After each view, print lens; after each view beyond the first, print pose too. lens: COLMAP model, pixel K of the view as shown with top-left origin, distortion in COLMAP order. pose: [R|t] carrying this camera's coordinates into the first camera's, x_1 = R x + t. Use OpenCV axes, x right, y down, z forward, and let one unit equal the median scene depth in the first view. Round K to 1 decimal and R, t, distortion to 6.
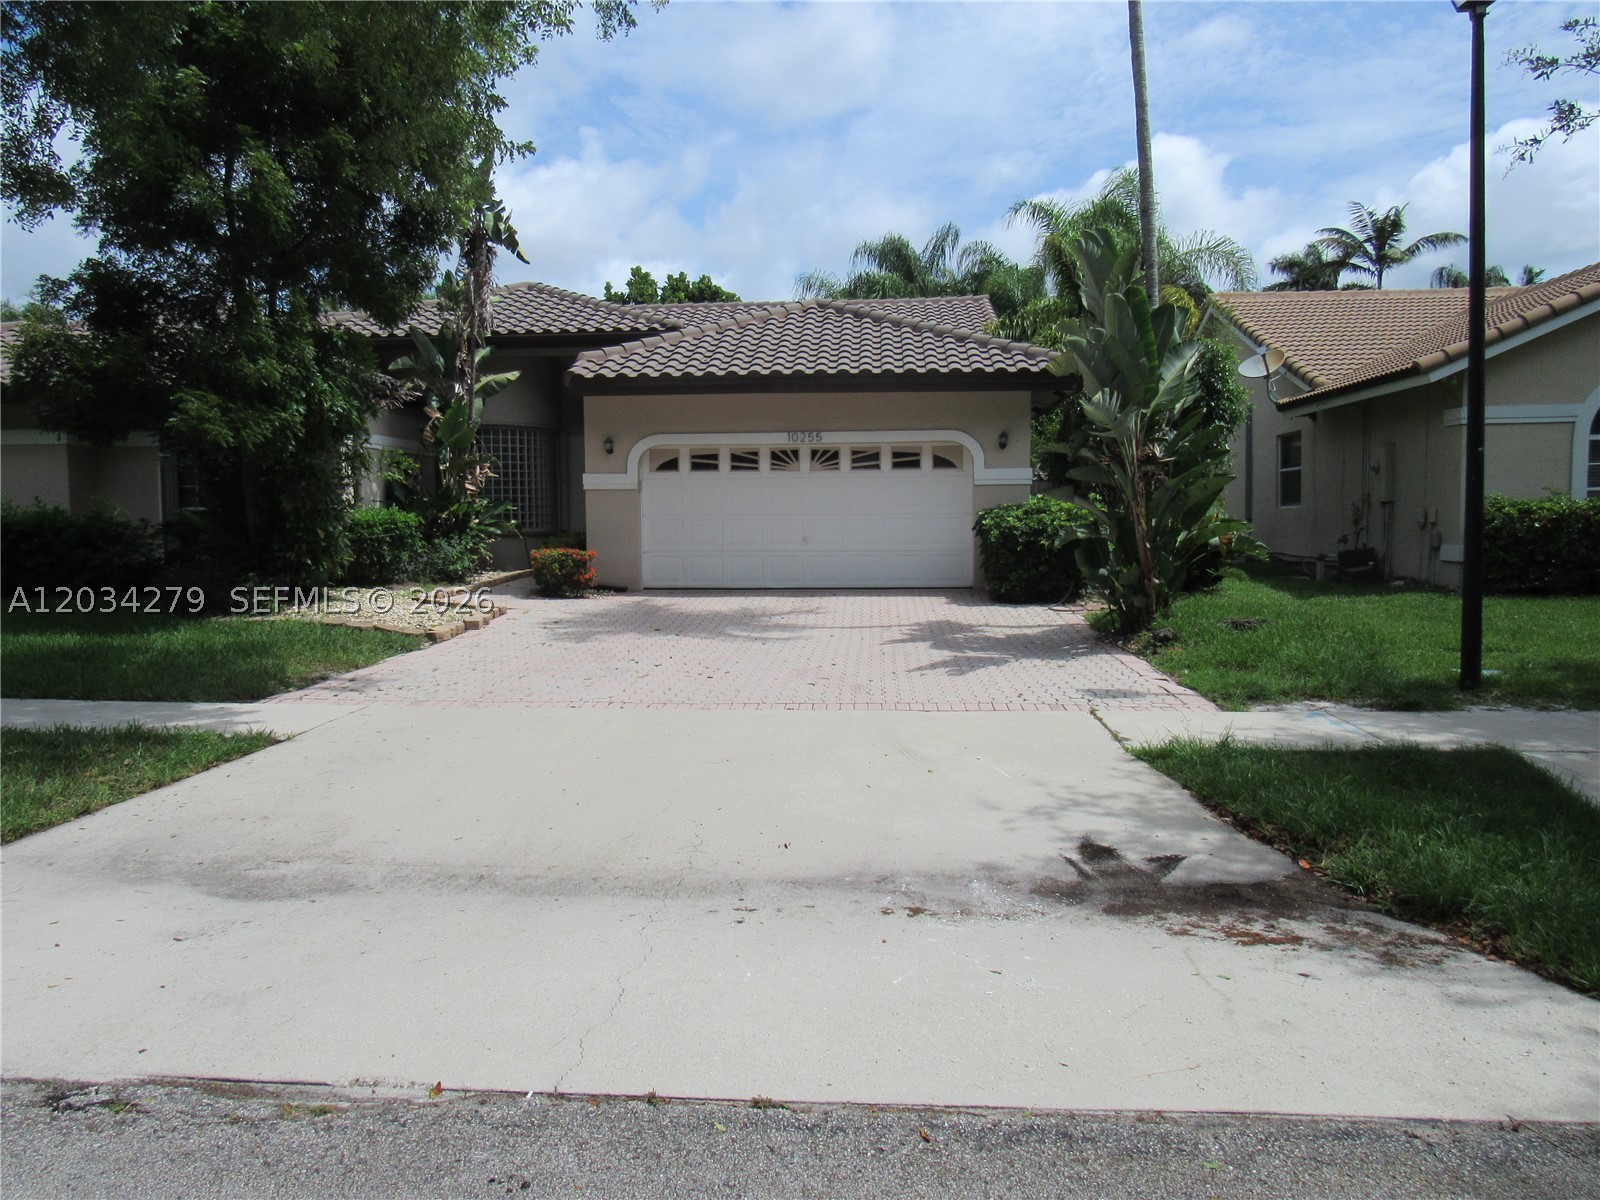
lens RADIAL K [[1157.4, 0, 800.0], [0, 1157.4, 600.0], [0, 0, 1]] dist [-0.060080, 0.031513]
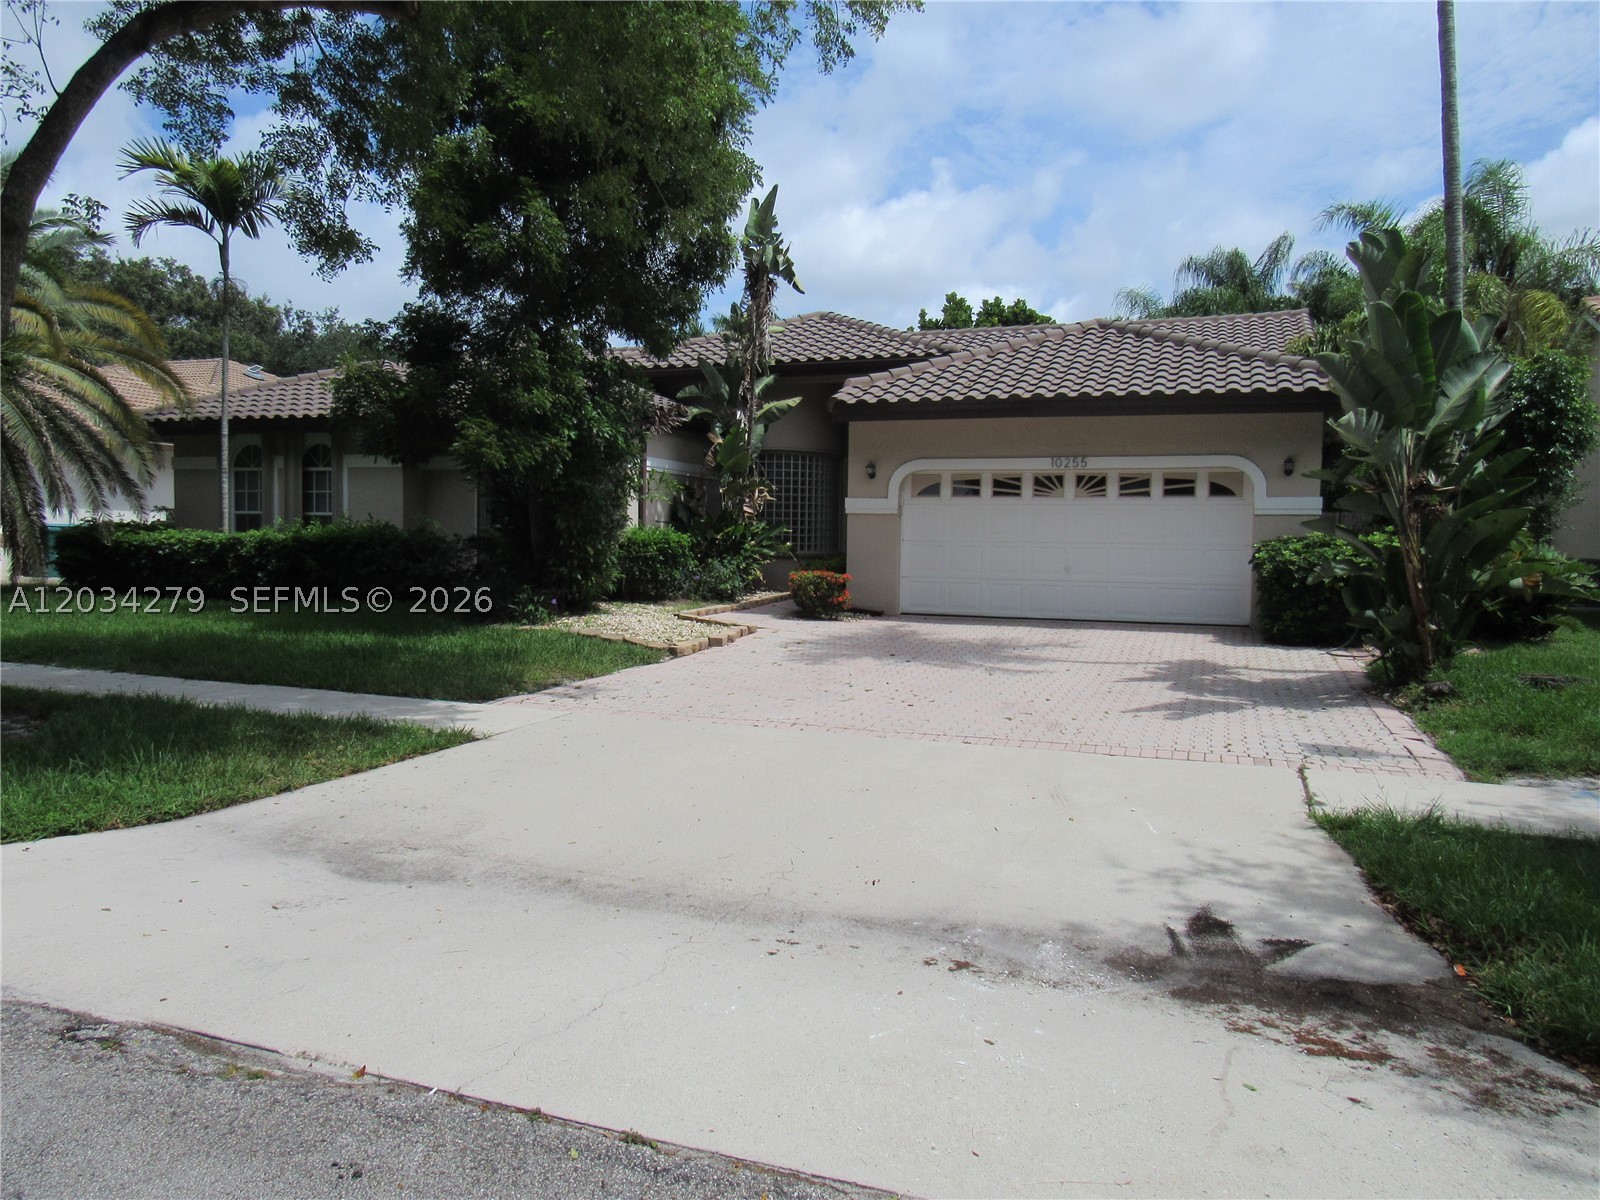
lens RADIAL K [[1159.3, 0, 792.2], [0, 1159.3, 592.9], [0, 0, 1]] dist [-0.043392, 0.022869]
pose [[0.954949, 0.033370, -0.294886, 0.099277], [-0.041725, 0.998885, -0.022084, -0.002420], [0.293821, 0.033393, 0.955277, 0.023469]]
